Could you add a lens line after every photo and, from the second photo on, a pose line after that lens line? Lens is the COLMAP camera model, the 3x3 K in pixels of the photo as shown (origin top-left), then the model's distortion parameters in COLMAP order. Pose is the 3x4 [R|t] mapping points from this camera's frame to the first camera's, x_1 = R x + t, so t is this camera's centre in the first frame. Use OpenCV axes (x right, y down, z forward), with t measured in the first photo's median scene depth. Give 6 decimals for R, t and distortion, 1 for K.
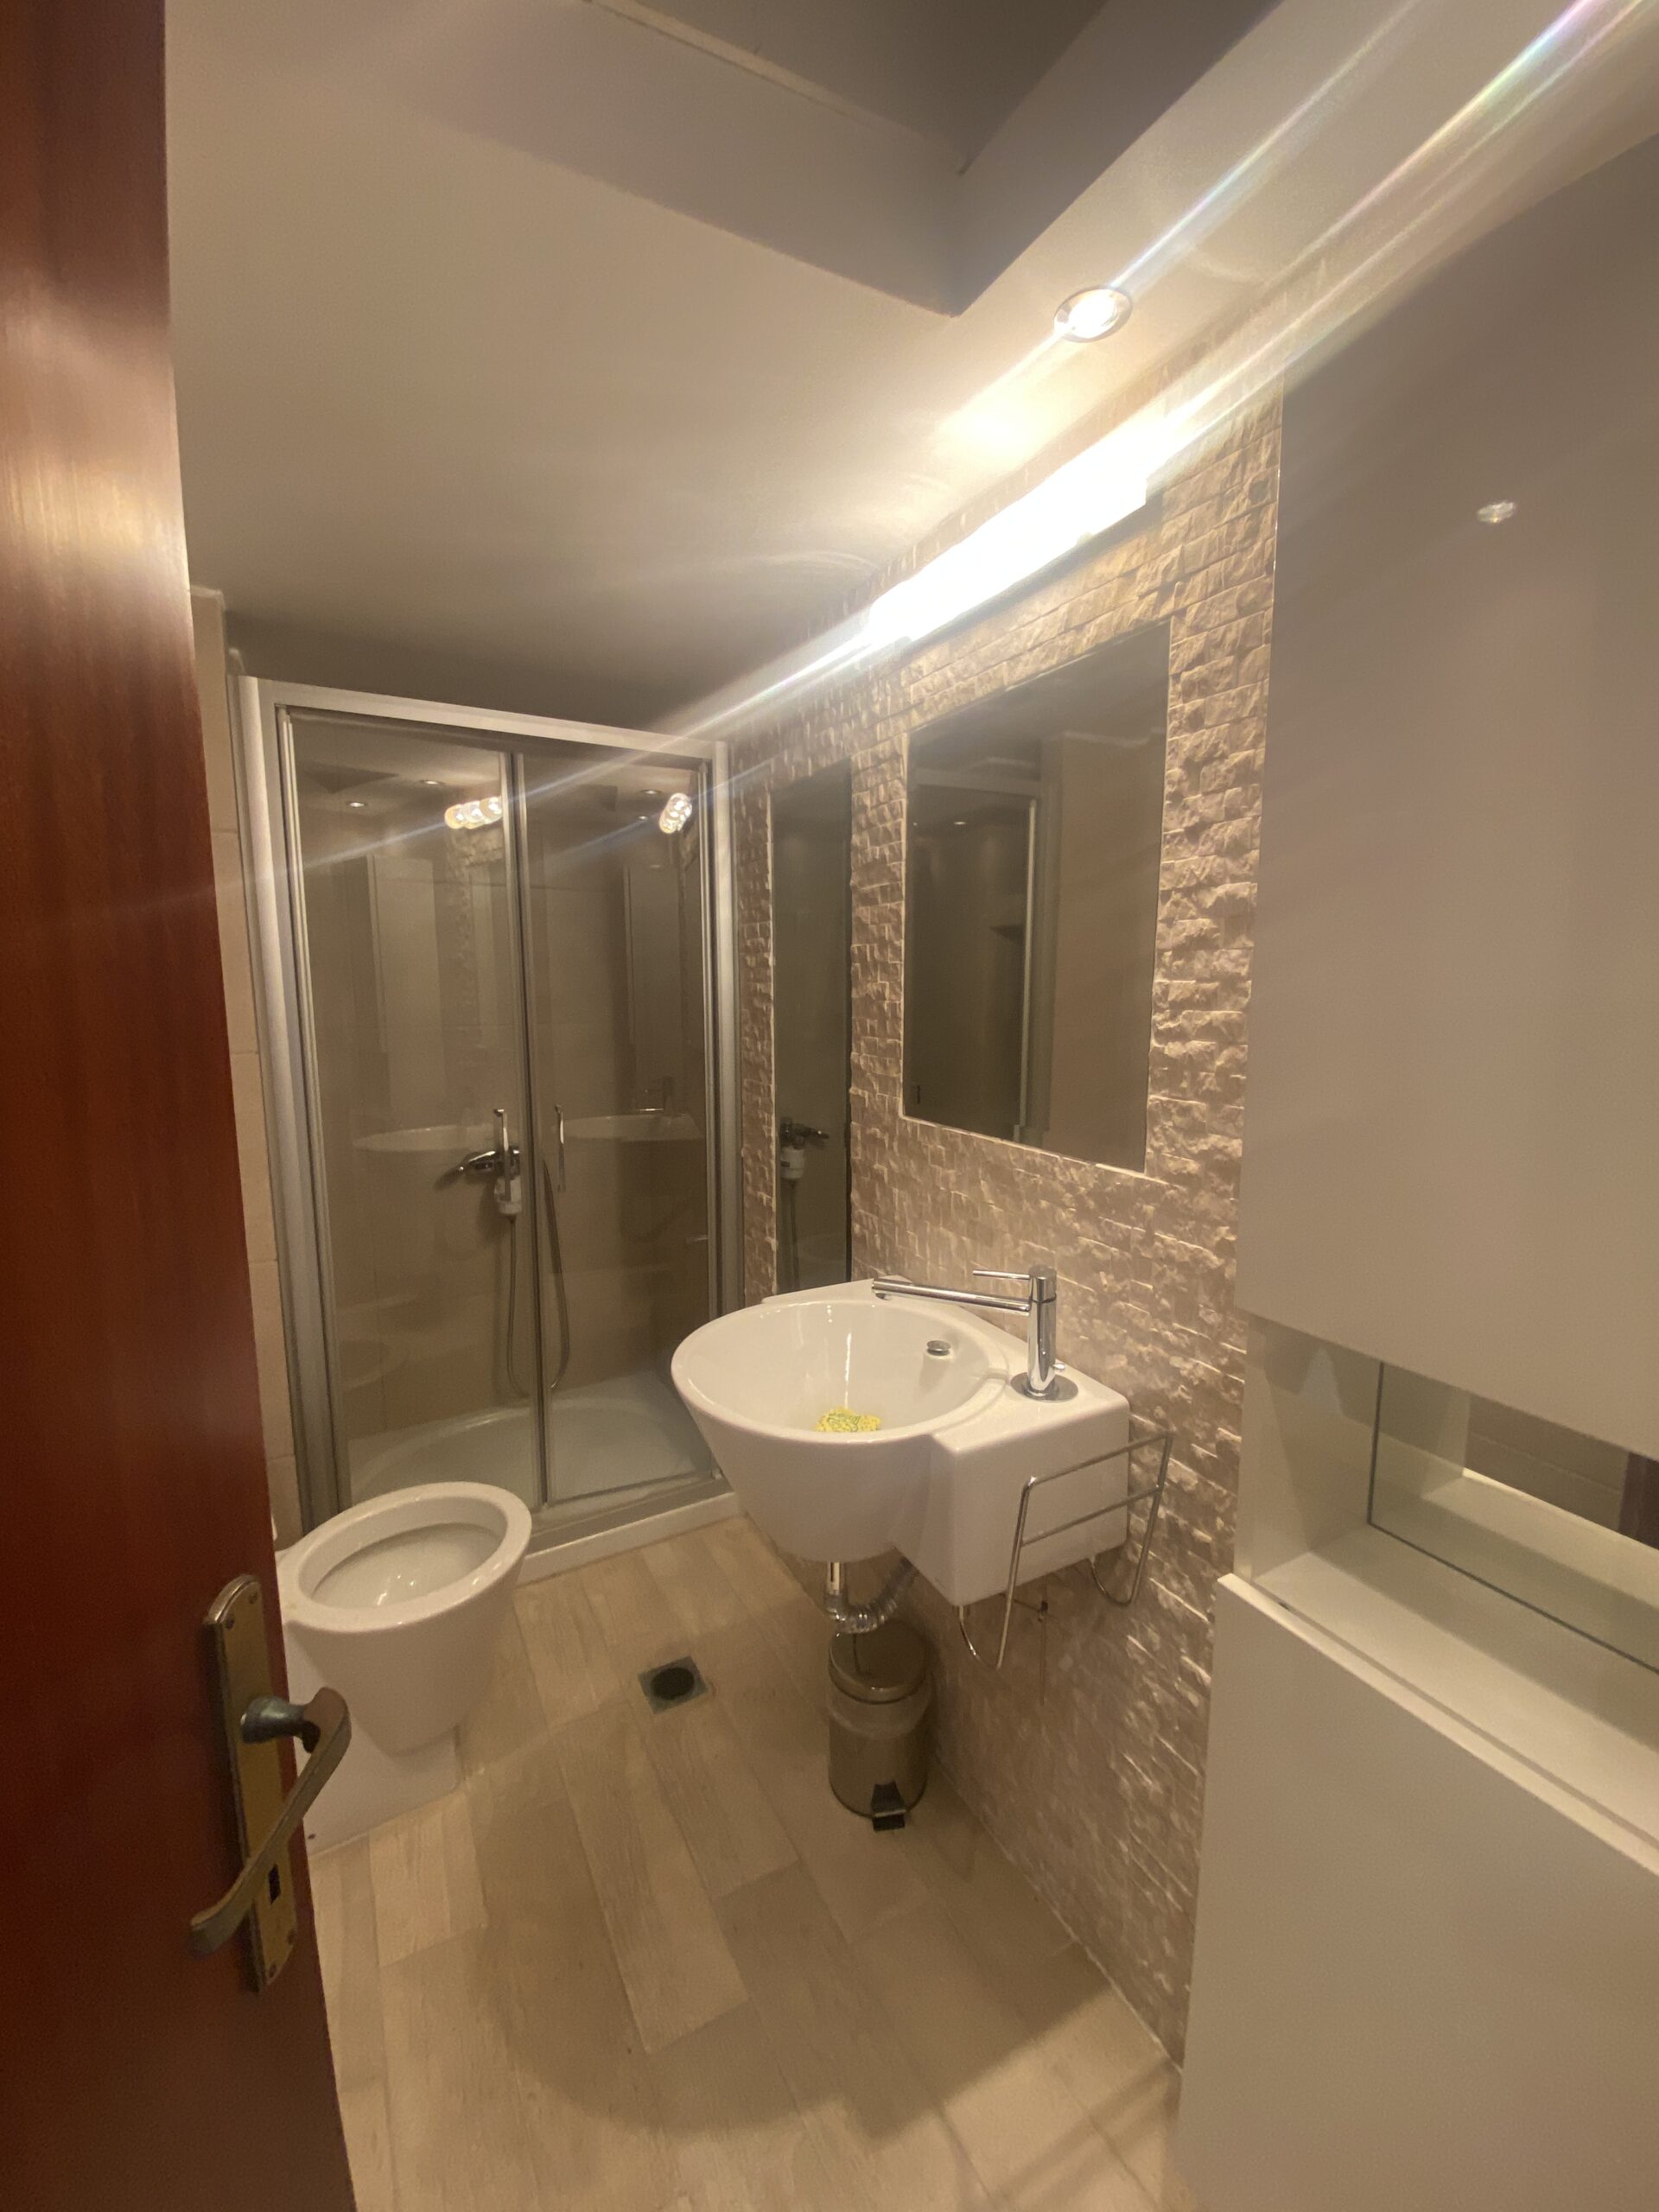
lens RADIAL K [[883.7, 0, 831.4], [0, 883.7, 1097.5], [0, 0, 1]] dist [0.026218, -0.023684]
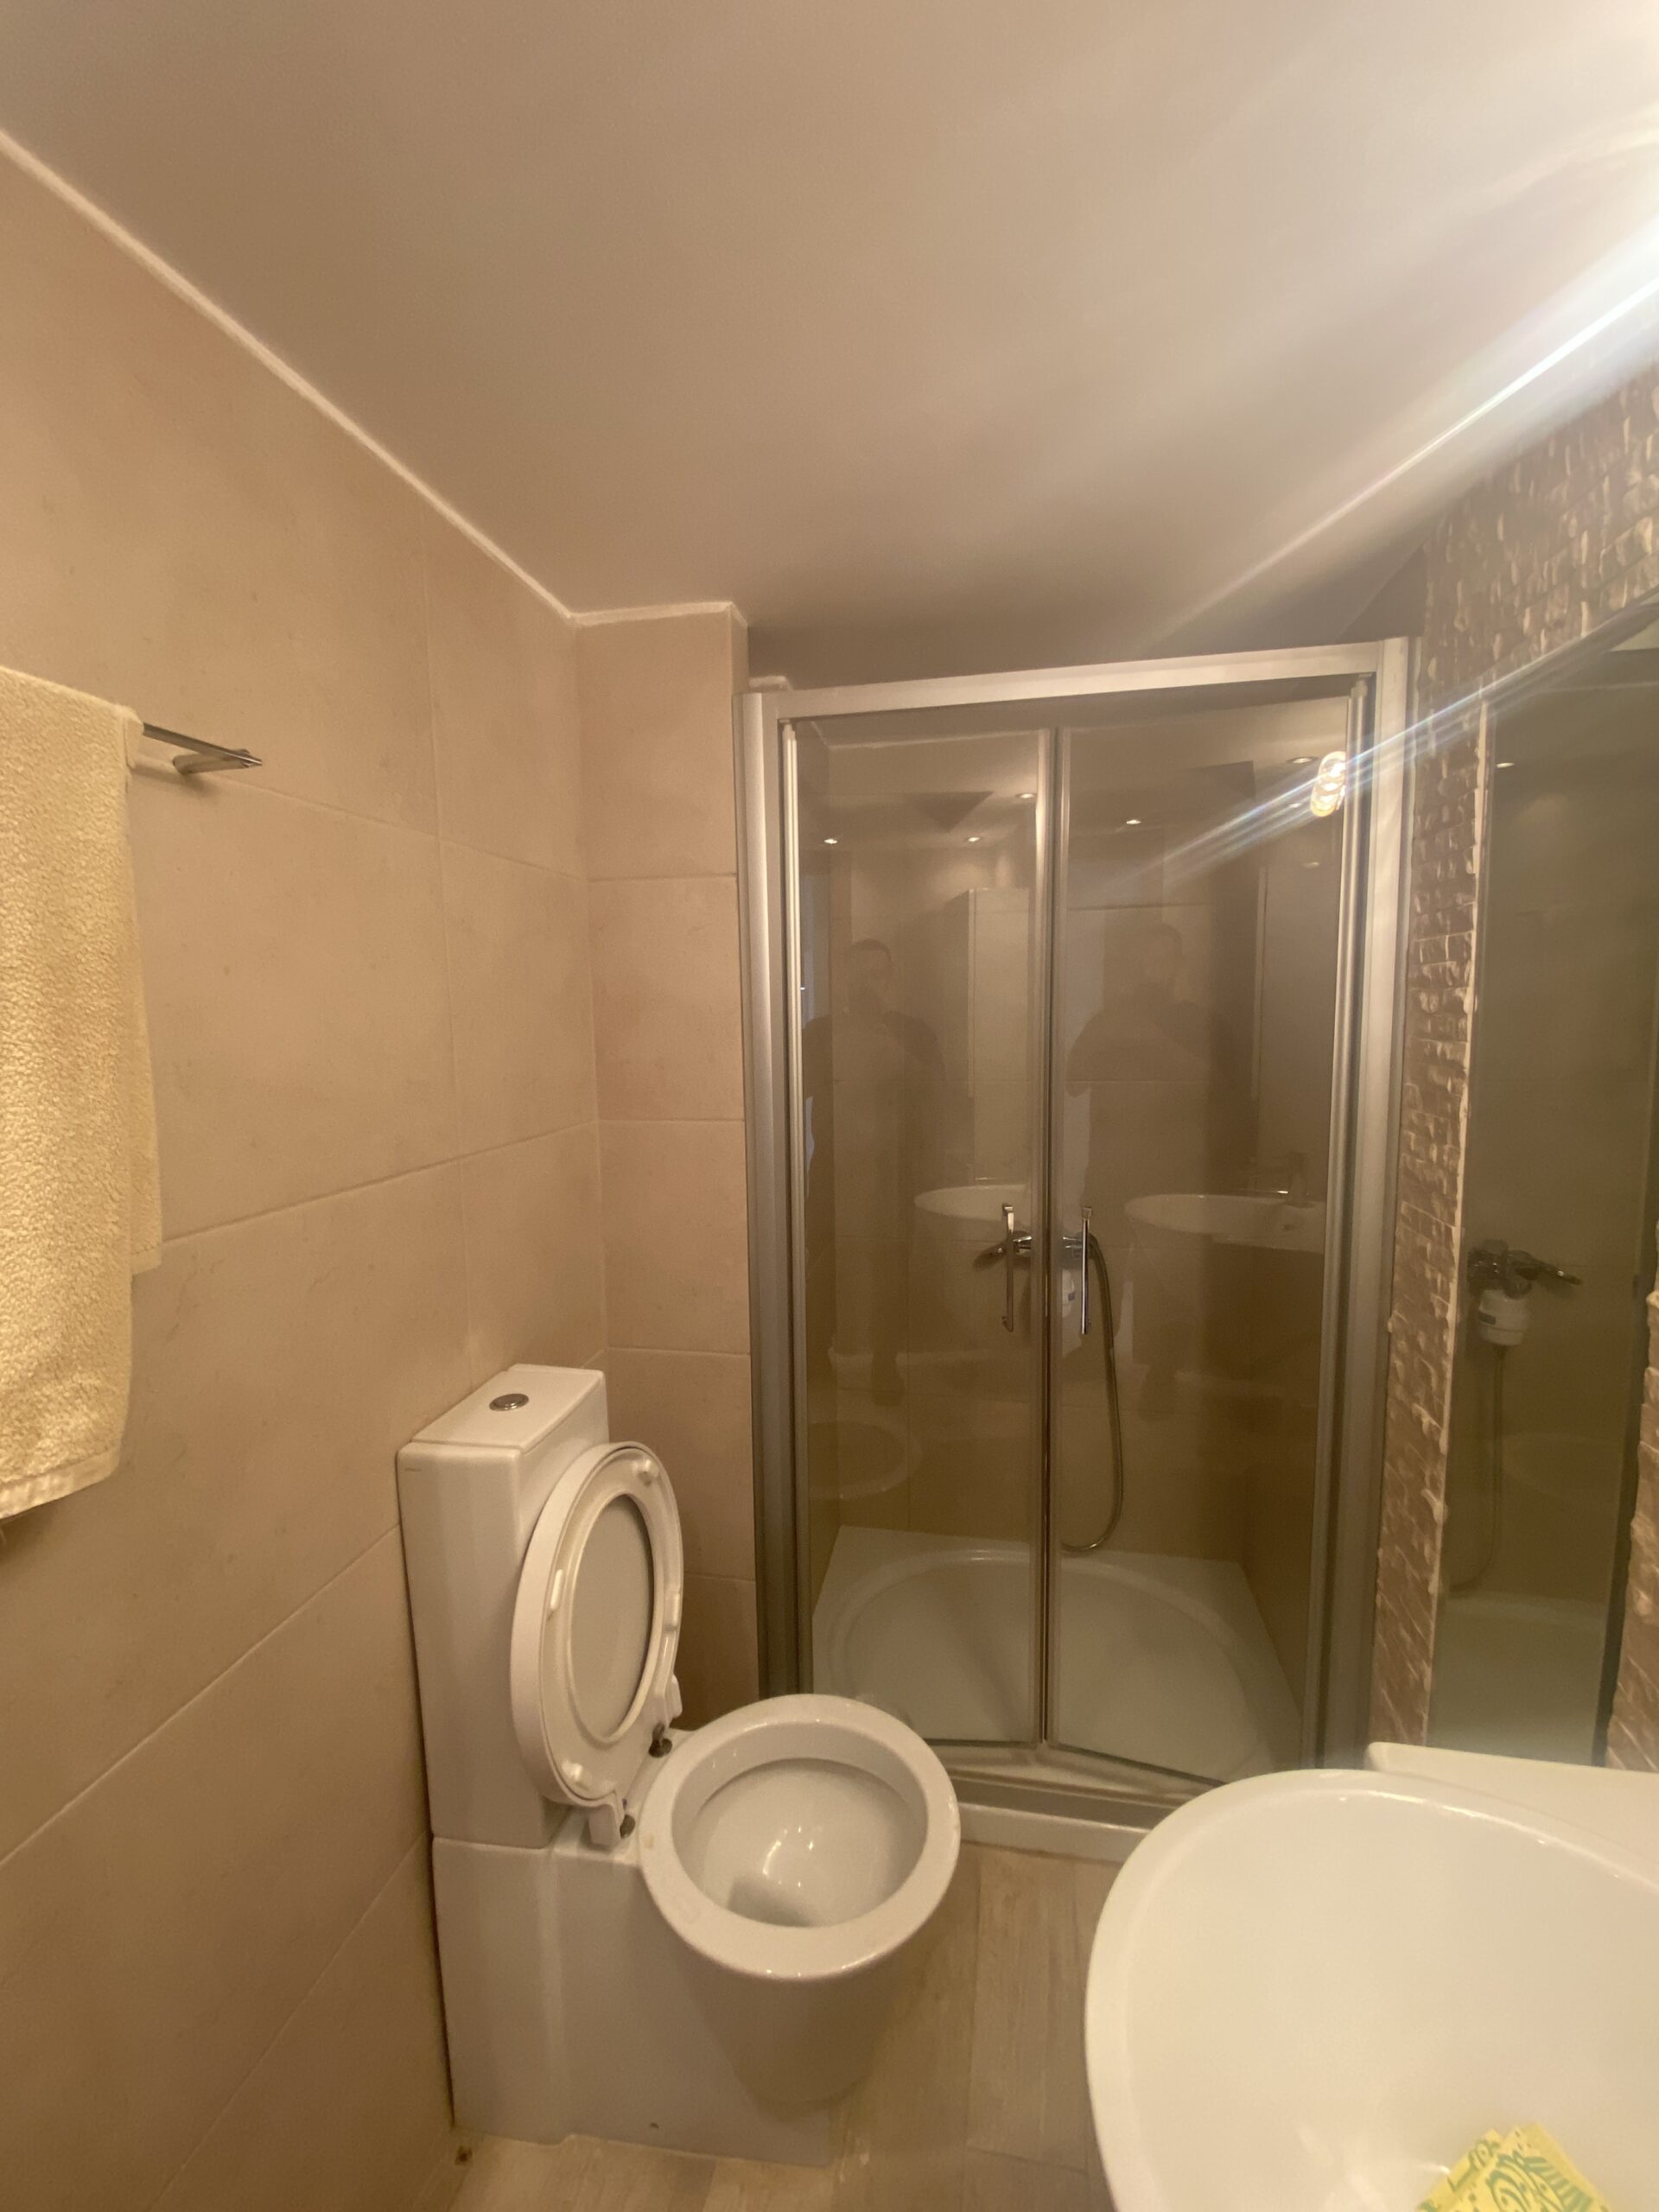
lens RADIAL K [[883.7, 0, 831.4], [0, 883.7, 1097.5], [0, 0, 1]] dist [0.026218, -0.023684]
pose [[0.759233, 0.056474, -0.648364, -0.007064], [-0.071939, 0.997406, 0.002635, -0.066394], [0.646830, 0.044642, 0.761326, 0.314075]]
